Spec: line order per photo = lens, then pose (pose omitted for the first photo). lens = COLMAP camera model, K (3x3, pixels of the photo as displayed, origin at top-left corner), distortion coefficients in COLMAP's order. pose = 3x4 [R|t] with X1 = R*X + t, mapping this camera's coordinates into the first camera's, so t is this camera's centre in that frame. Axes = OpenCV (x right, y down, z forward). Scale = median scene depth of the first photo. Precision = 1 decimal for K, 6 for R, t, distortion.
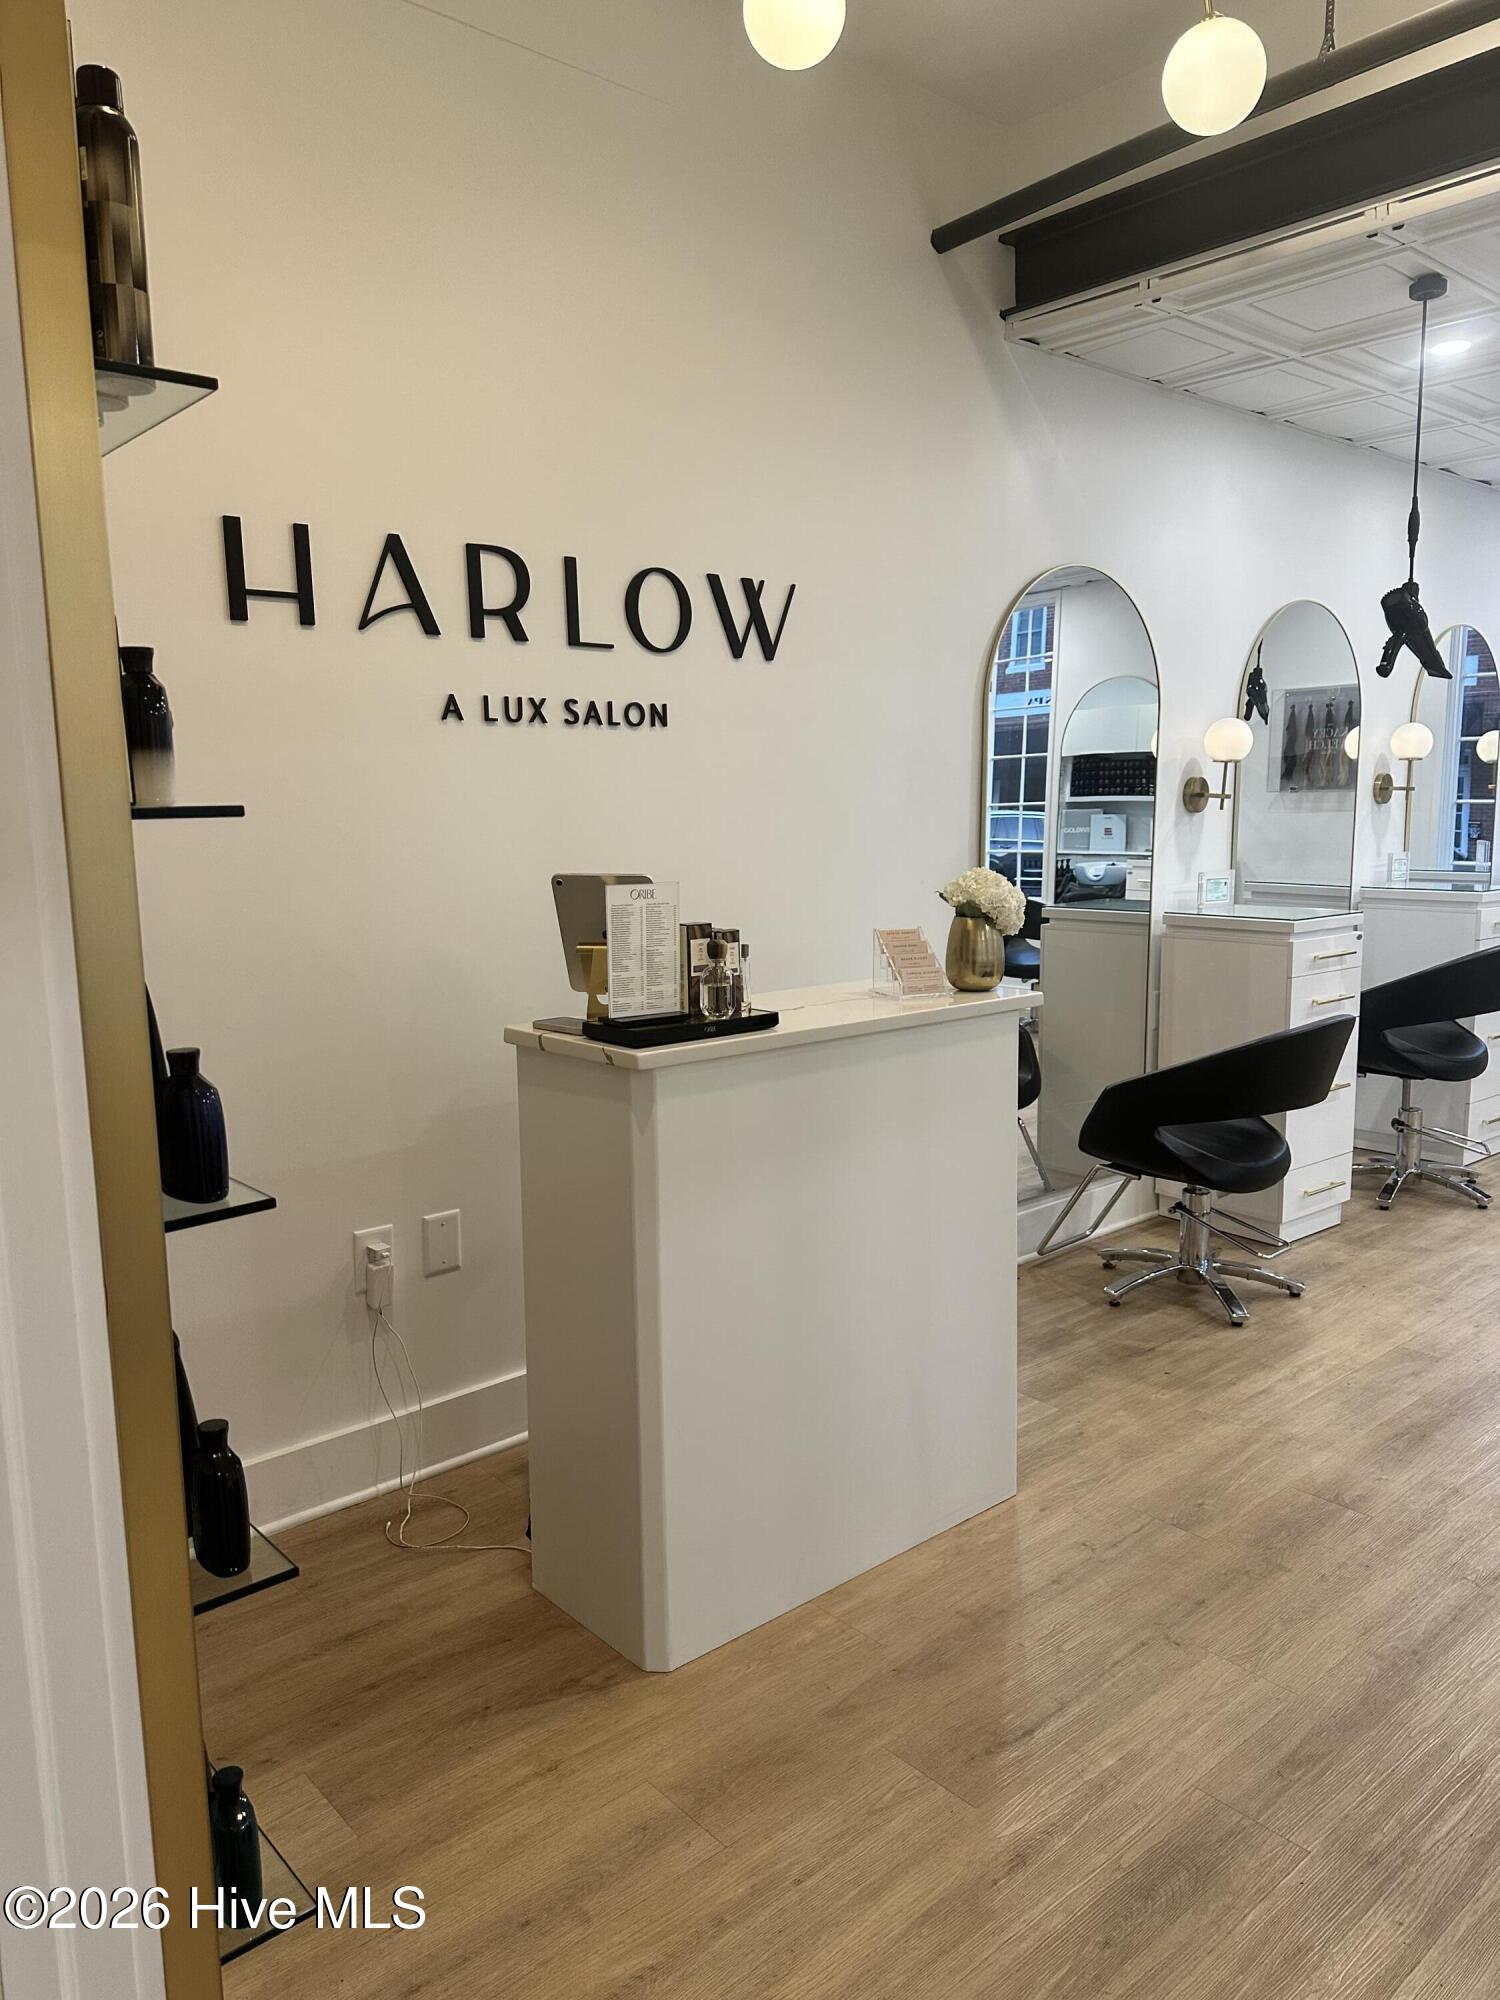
lens RADIAL K [[1438.1, 0, 789.0], [0, 1438.1, 998.8], [0, 0, 1]] dist [0.111326, -0.087344]
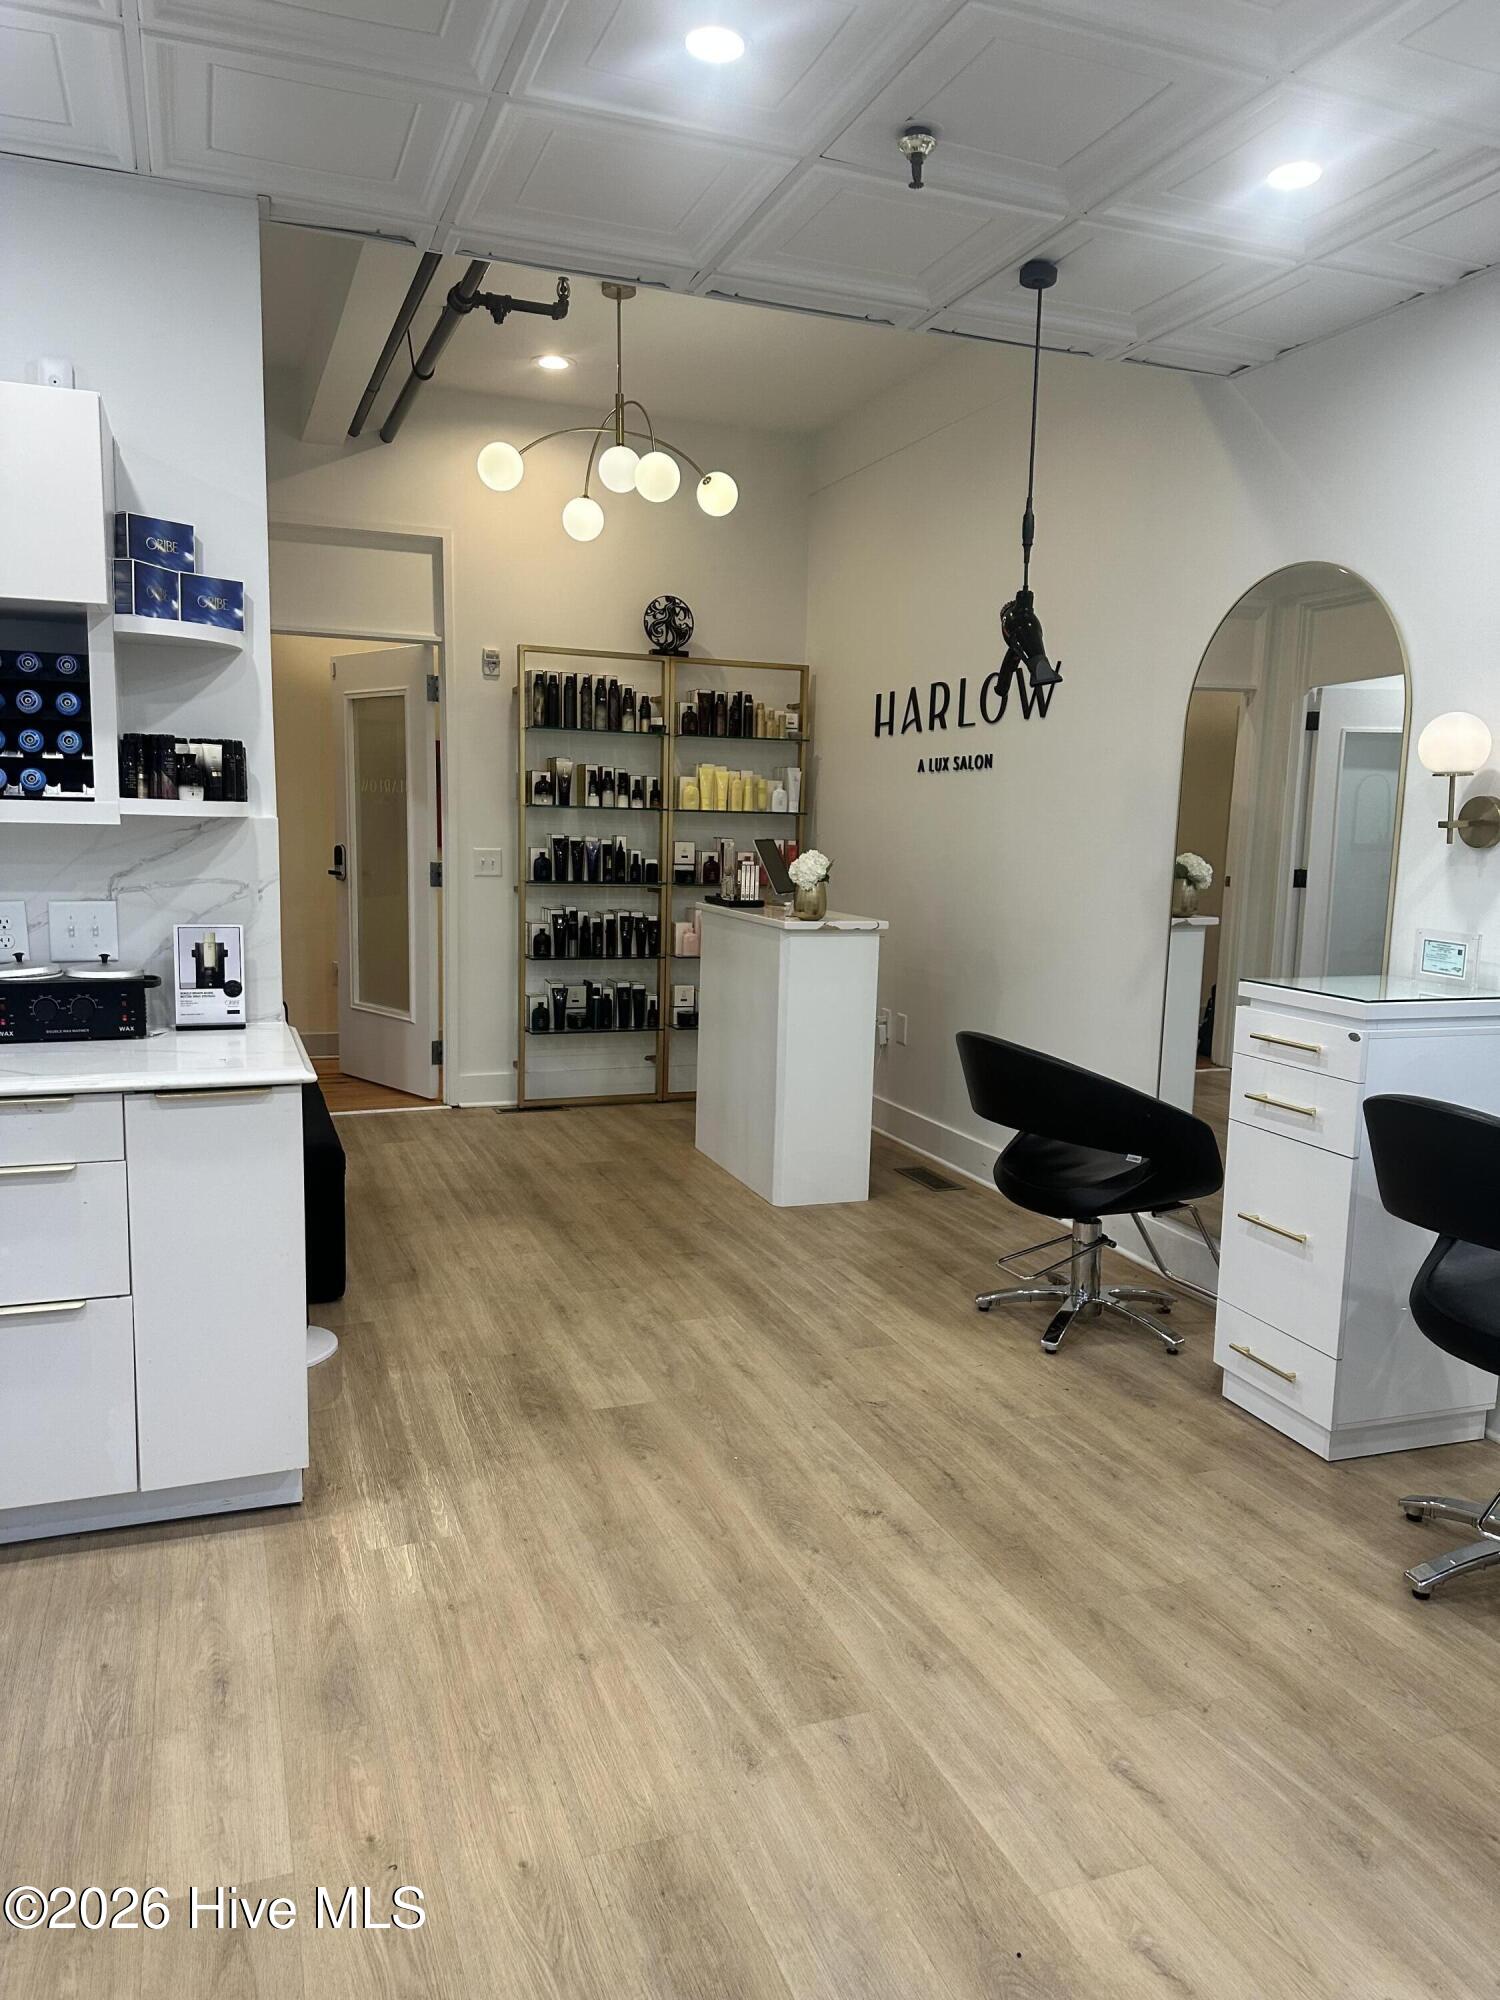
lens RADIAL K [[1364.2, 0, 749.7], [0, 1364.2, 1031.6], [0, 0, 1]] dist [0.078866, -0.128948]
pose [[-0.374914, 0.149446, -0.914935, 1.332365], [-0.147092, 0.964830, 0.217870, -0.177604], [0.915316, 0.216262, -0.339745, 1.202230]]
